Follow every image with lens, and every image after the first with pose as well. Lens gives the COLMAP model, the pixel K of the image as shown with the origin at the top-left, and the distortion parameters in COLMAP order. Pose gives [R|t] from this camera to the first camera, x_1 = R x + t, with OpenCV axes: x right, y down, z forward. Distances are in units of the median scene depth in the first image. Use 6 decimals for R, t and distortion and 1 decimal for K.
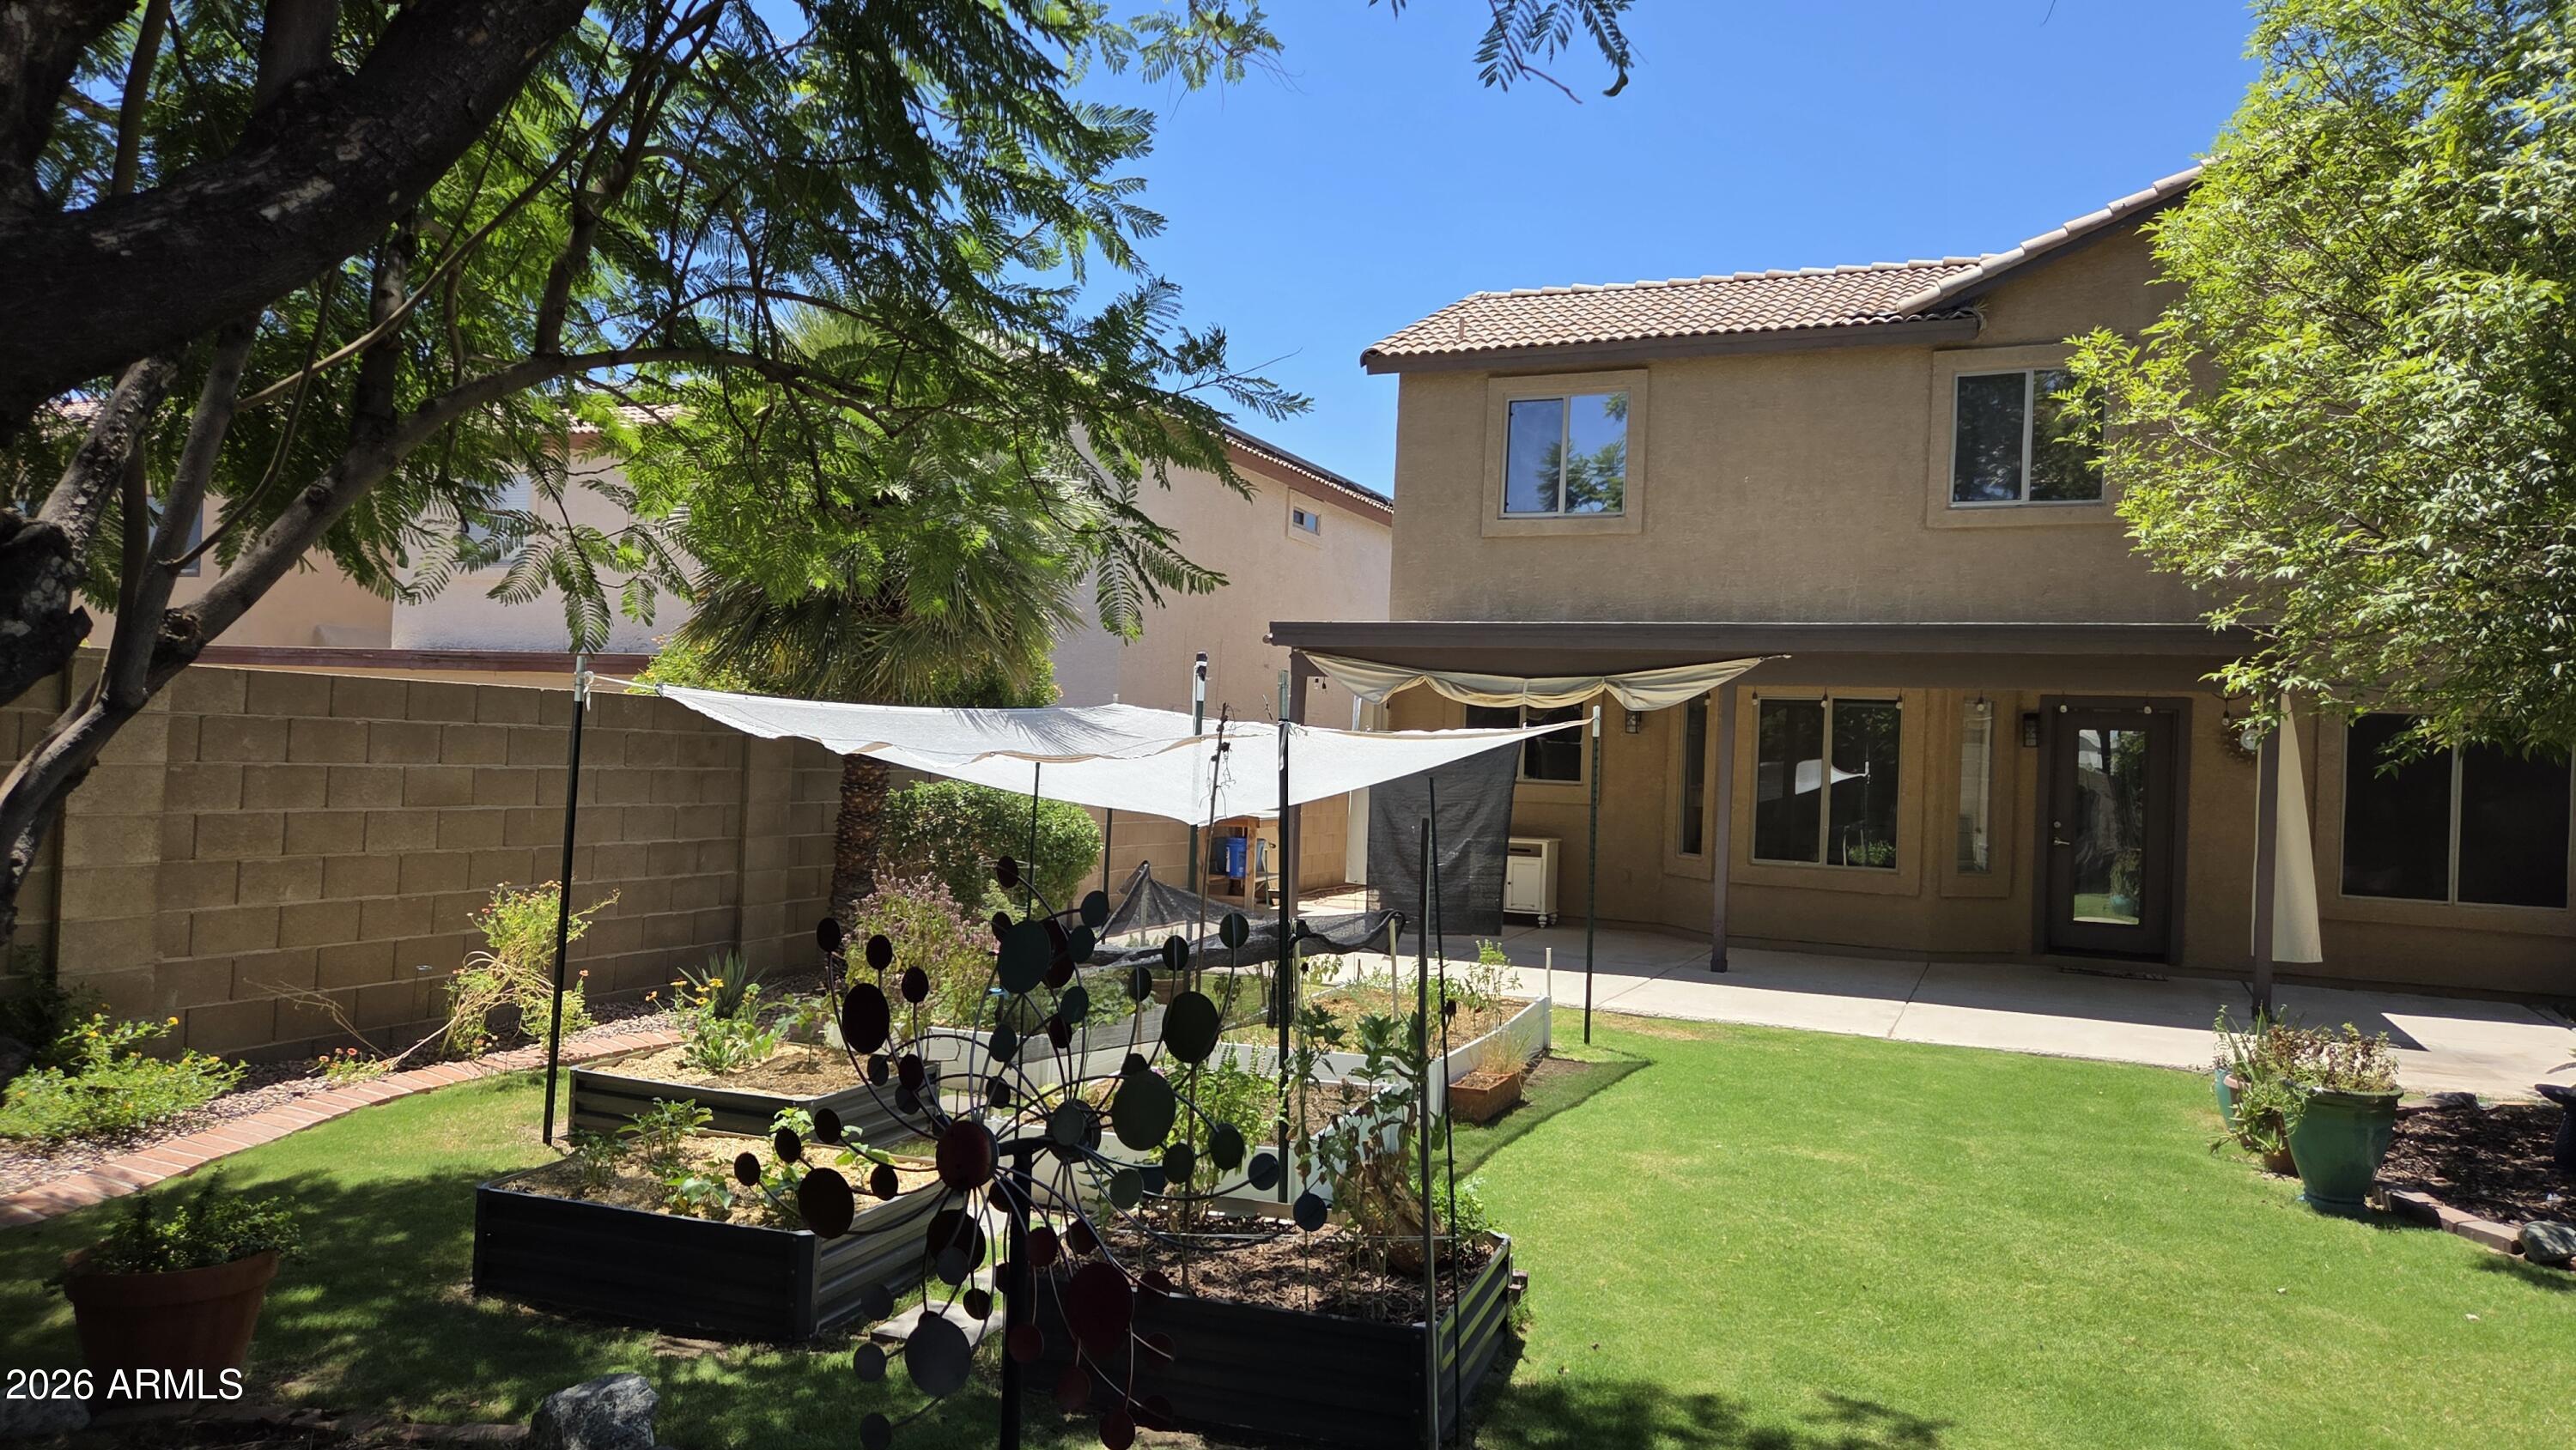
lens RADIAL K [[1693.1, 0, 1287.1], [0, 1693.1, 726.1], [0, 0, 1]] dist [0.041489, -0.034999]
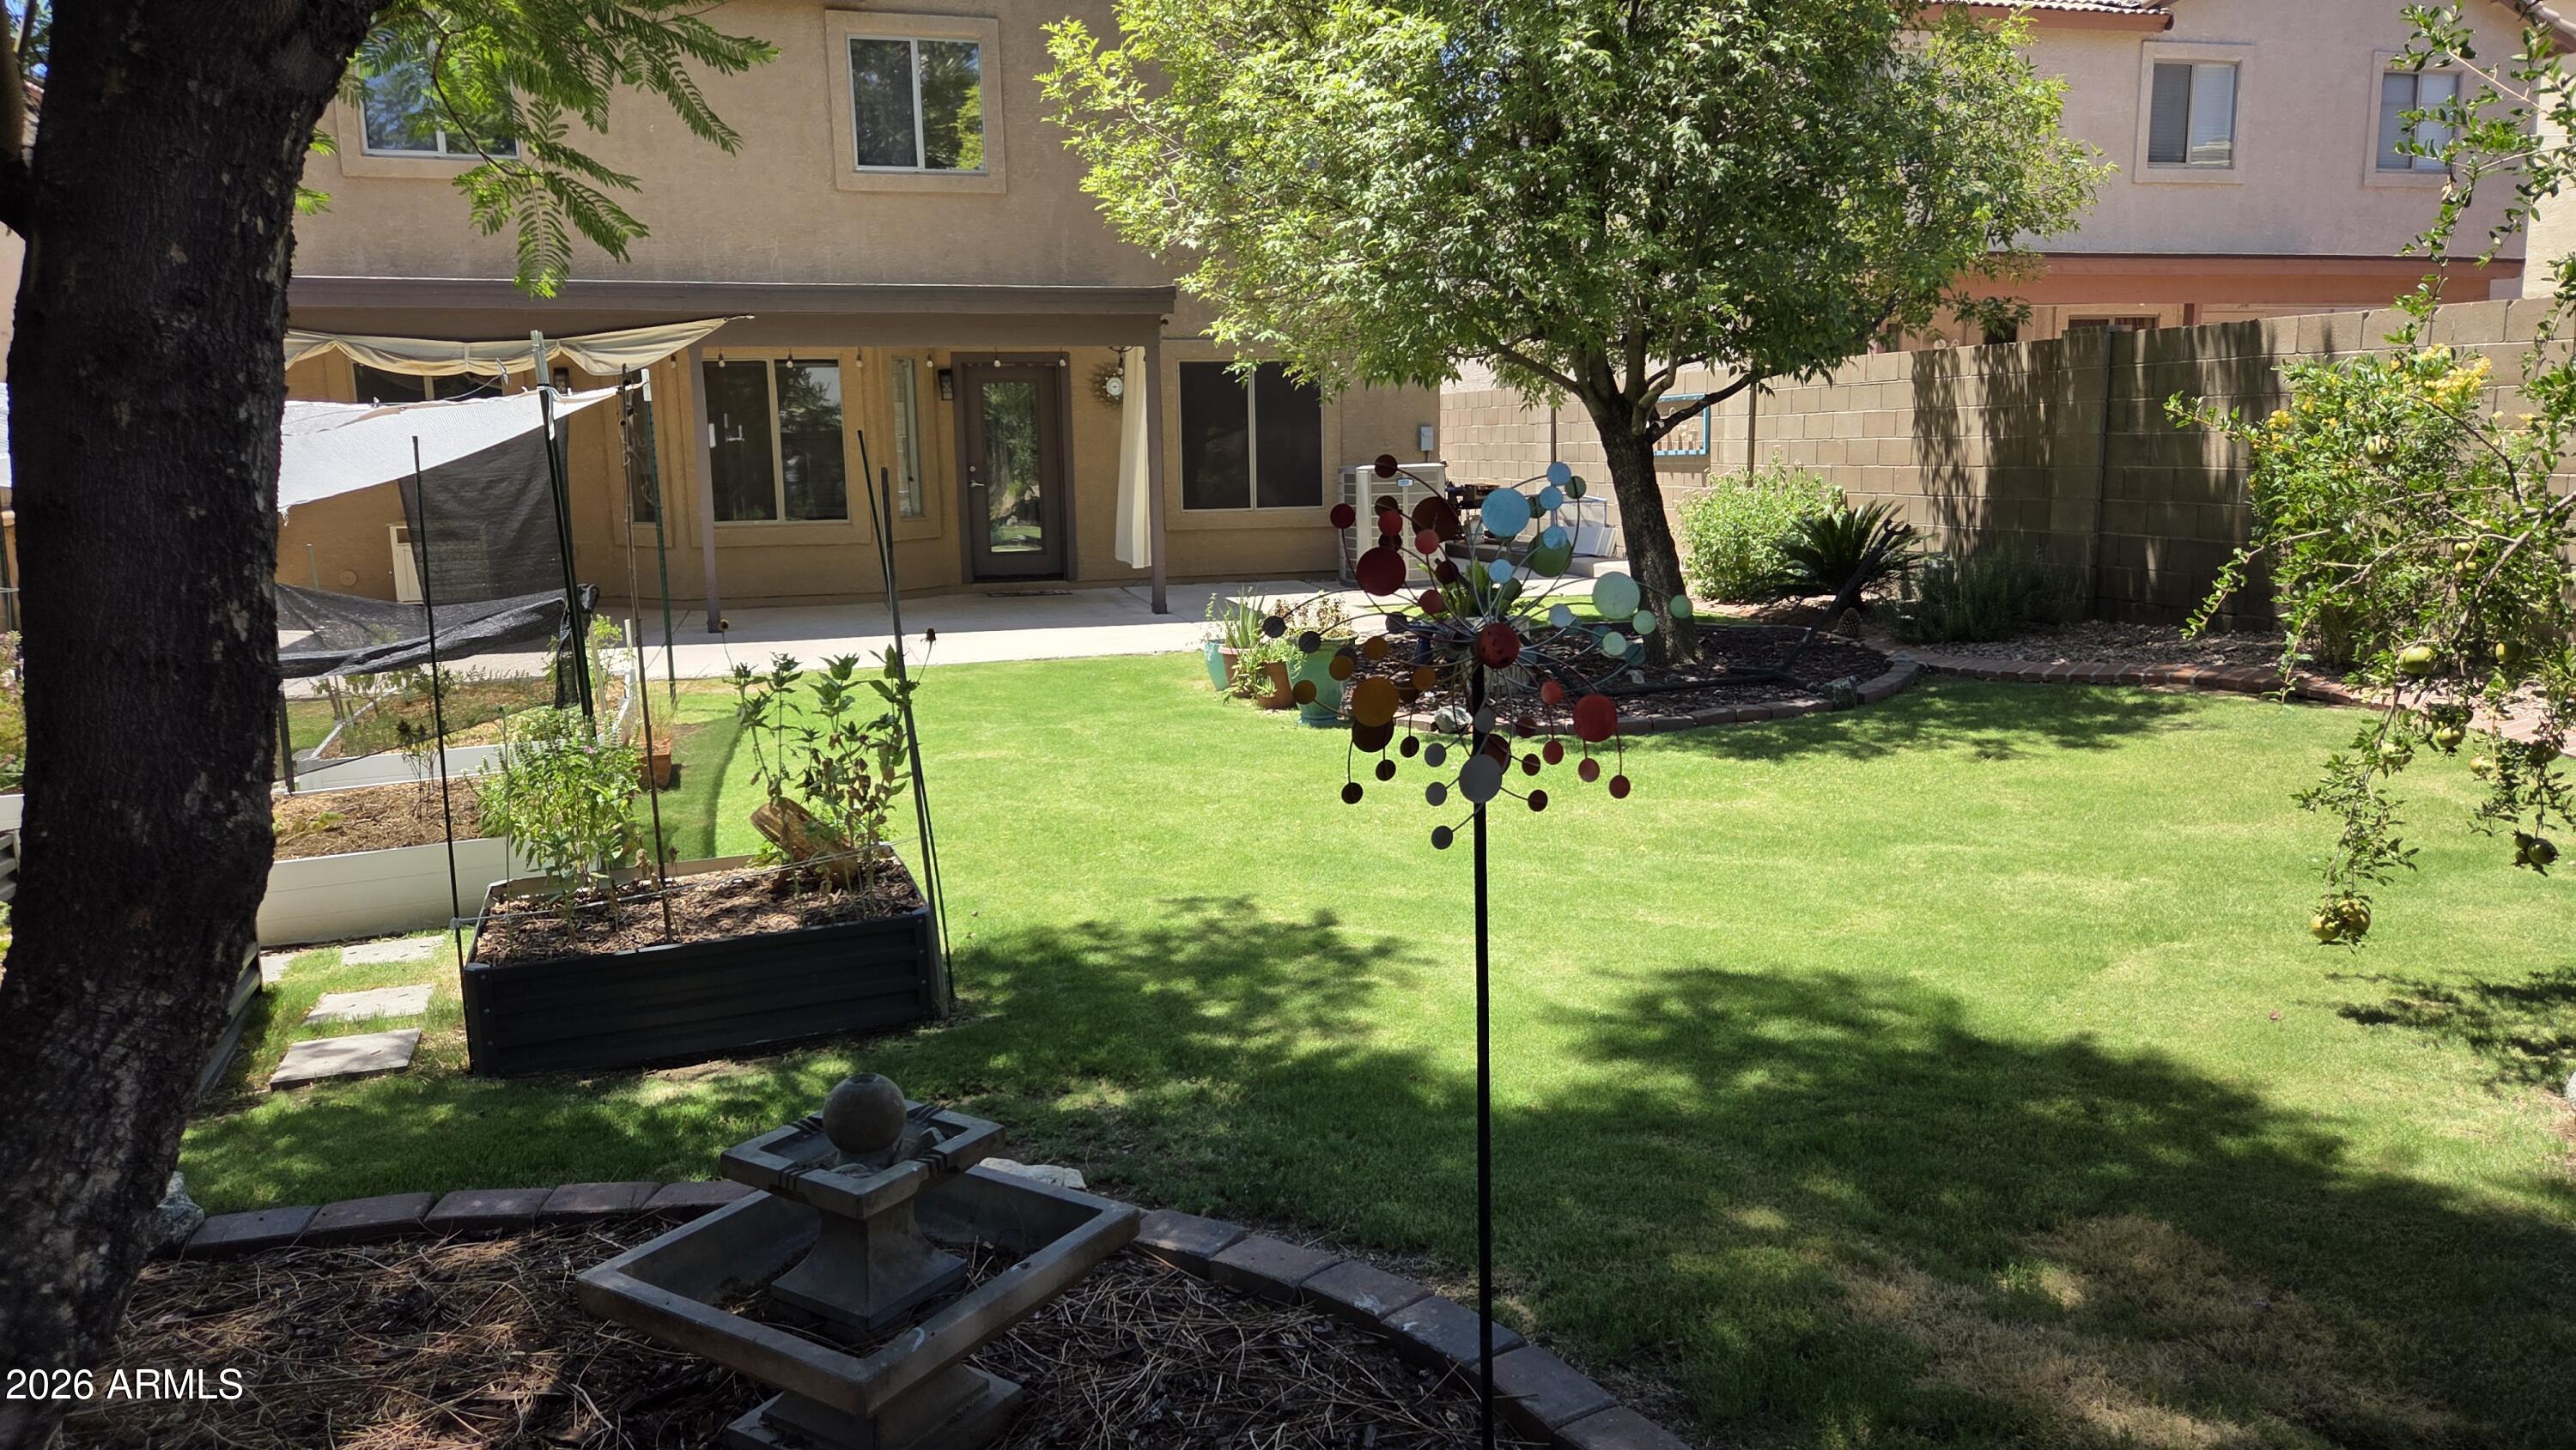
lens RADIAL K [[1693.1, 0, 1284.1], [0, 1693.1, 710.0], [0, 0, 1]] dist [0.041489, -0.034999]
pose [[0.759906, -0.153106, 0.631745, -0.214231], [0.034499, 0.979995, 0.196008, 0.001278], [-0.649117, -0.127153, 0.749986, -0.001783]]
